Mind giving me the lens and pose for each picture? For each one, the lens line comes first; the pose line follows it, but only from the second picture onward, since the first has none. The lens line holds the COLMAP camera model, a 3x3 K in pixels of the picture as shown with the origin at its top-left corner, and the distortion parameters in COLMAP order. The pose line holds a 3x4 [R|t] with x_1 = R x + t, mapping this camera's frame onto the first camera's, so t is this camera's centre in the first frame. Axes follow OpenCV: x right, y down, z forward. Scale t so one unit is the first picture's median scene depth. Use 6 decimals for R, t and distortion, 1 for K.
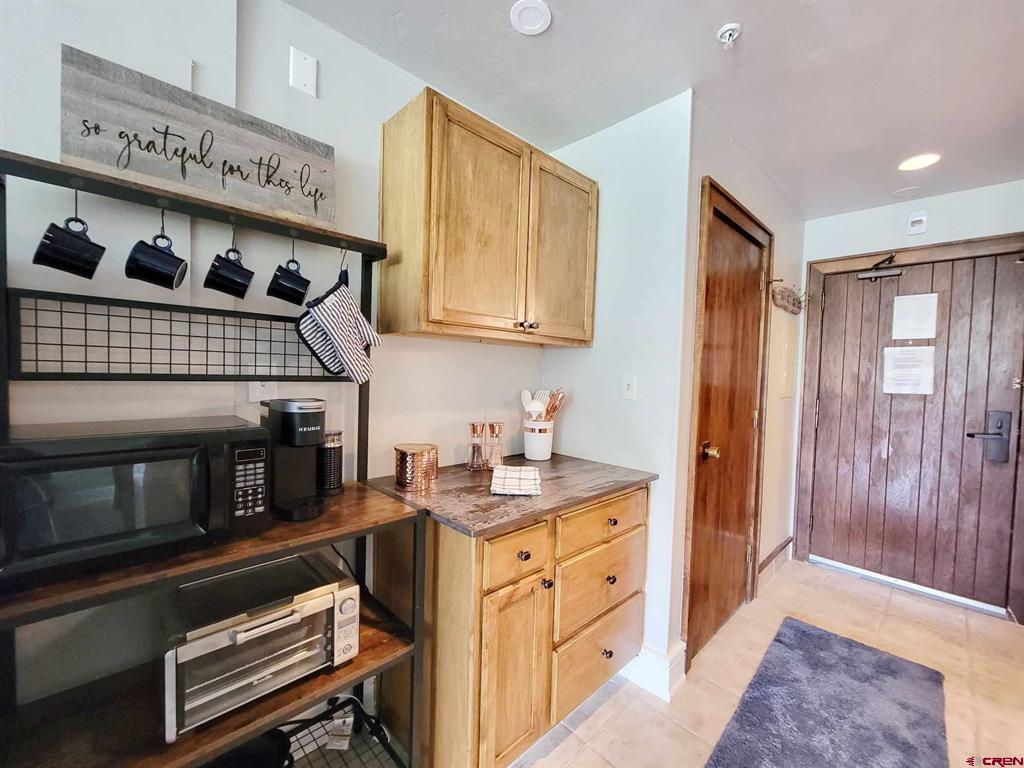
lens RADIAL K [[419.1, 0, 516.6], [0, 419.1, 386.9], [0, 0, 1]] dist [-0.000811, -0.001428]
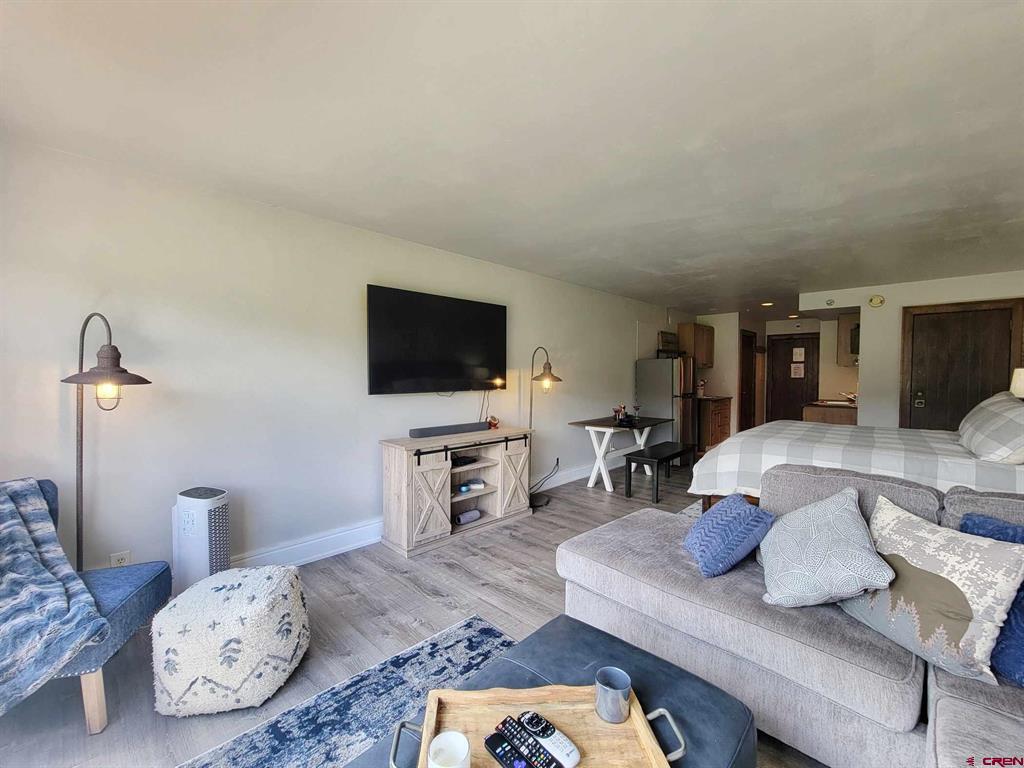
lens RADIAL K [[419.1, 0, 516.6], [0, 419.1, 386.9], [0, 0, 1]] dist [-0.000811, -0.001428]
pose [[0.999149, -0.024107, 0.033458, -2.480008], [0.024145, 0.999708, -0.000723, 0.065495], [-0.033431, 0.001530, 0.999440, -3.974010]]
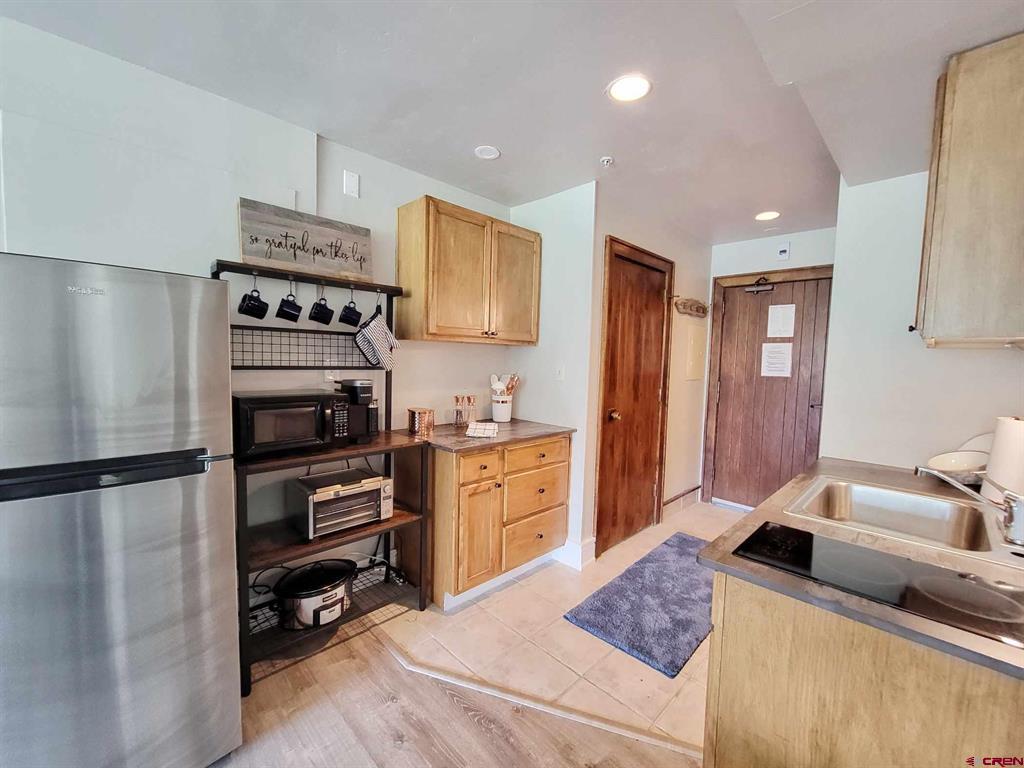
lens RADIAL K [[419.1, 0, 516.6], [0, 419.1, 386.9], [0, 0, 1]] dist [-0.000811, -0.001428]
pose [[0.999897, -0.003156, 0.014030, 0.113975], [0.002699, 0.999470, 0.032439, 0.003422], [-0.014125, -0.032398, 0.999375, -0.652318]]
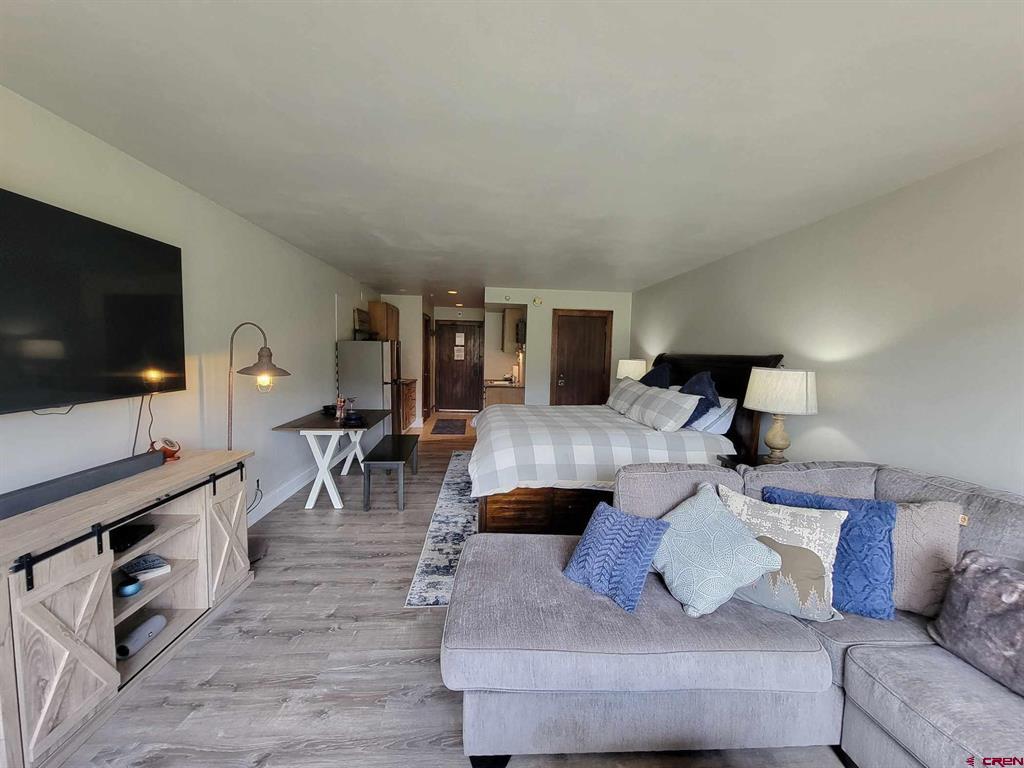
lens RADIAL K [[419.1, 0, 516.6], [0, 419.1, 386.9], [0, 0, 1]] dist [-0.000811, -0.001428]
pose [[0.645600, -0.070754, 0.760391, -2.871971], [0.017722, 0.996819, 0.077706, -0.040764], [-0.763470, -0.036691, 0.644800, -3.254497]]
